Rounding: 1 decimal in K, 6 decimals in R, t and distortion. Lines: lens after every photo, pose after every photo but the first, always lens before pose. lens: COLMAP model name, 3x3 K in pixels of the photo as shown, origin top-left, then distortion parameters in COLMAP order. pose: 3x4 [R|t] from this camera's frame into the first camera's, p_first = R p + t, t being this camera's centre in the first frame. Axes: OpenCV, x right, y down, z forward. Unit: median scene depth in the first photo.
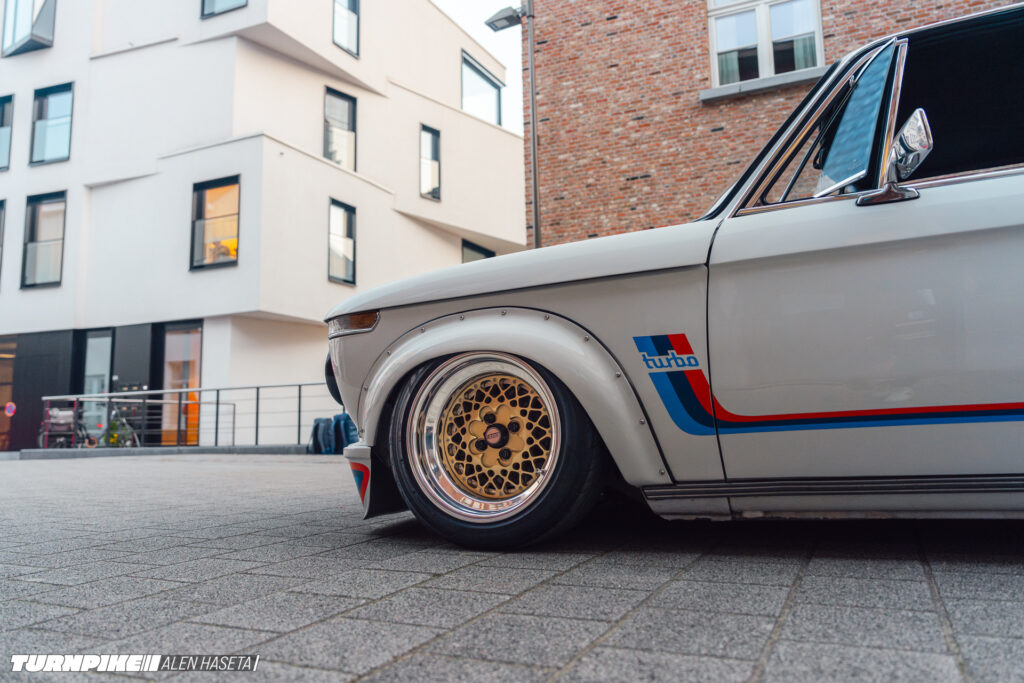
lens RADIAL K [[720.0, 0, 556.3], [0, 720.0, 354.1], [0, 0, 1]] dist [-0.007150, 0.004976]
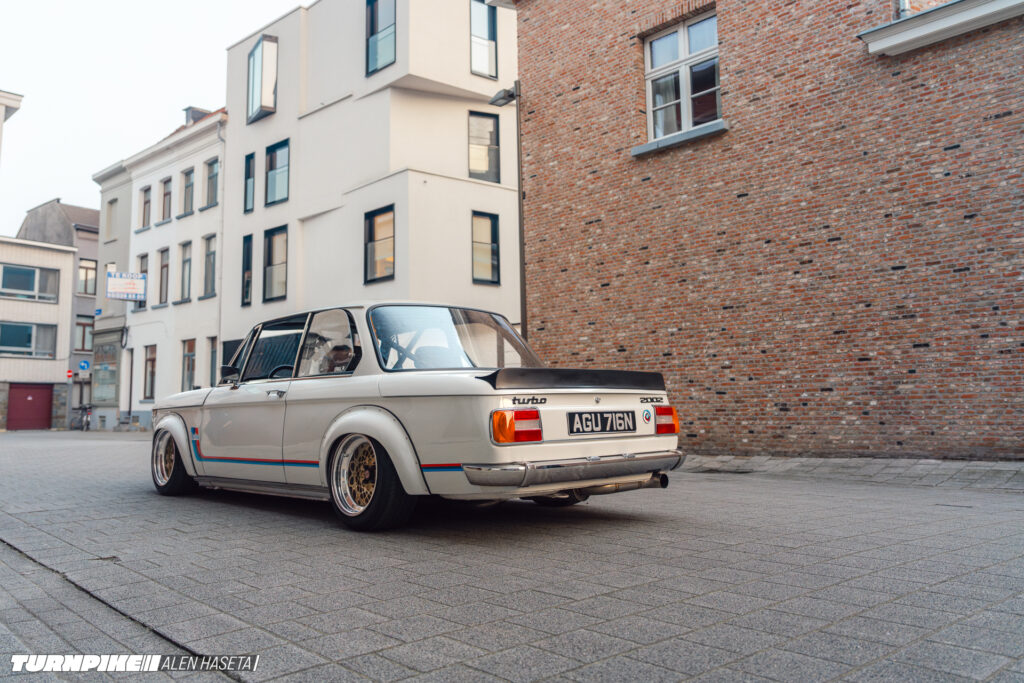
lens RADIAL K [[795.8, 0, 512.7], [0, 795.8, 348.2], [0, 0, 1]] dist [-0.027274, 0.028528]
pose [[0.911944, -0.019053, -0.409873, 2.396728], [0.037566, 0.998603, 0.037164, -0.385053], [0.408592, -0.049289, 0.911385, -1.319442]]
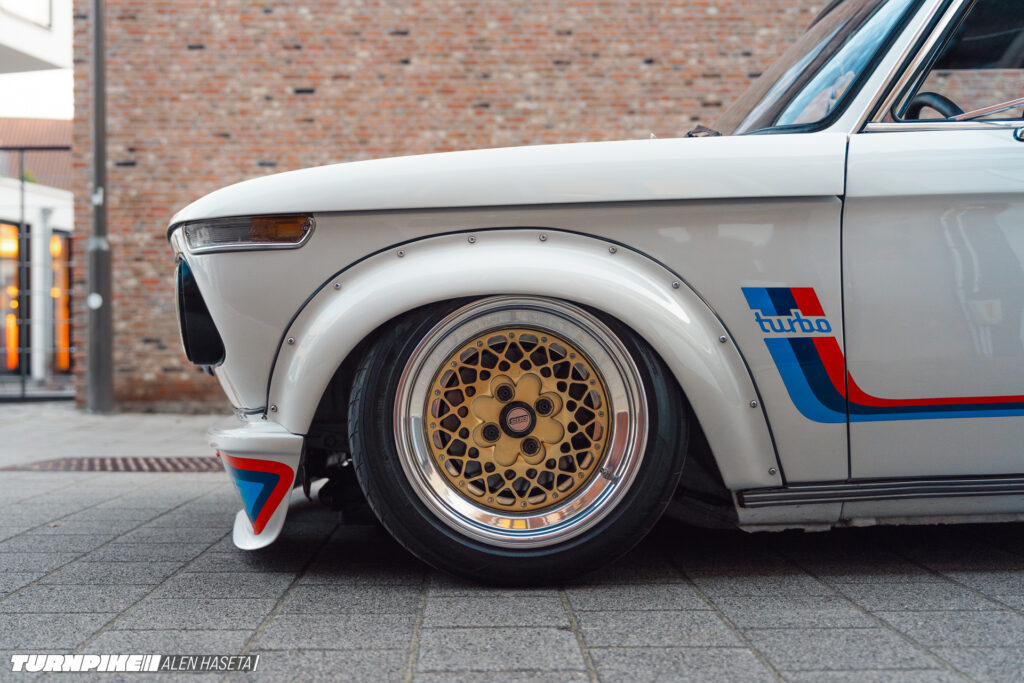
lens RADIAL K [[1160.8, 0, 490.2], [0, 1160.8, 343.5], [0, 0, 1]] dist [0.018721, 0.000000]
pose [[0.912697, 0.022487, 0.408018, -0.515186], [-0.058311, 0.995434, 0.075574, -0.035382], [-0.404456, -0.092768, 0.909840, 0.026178]]
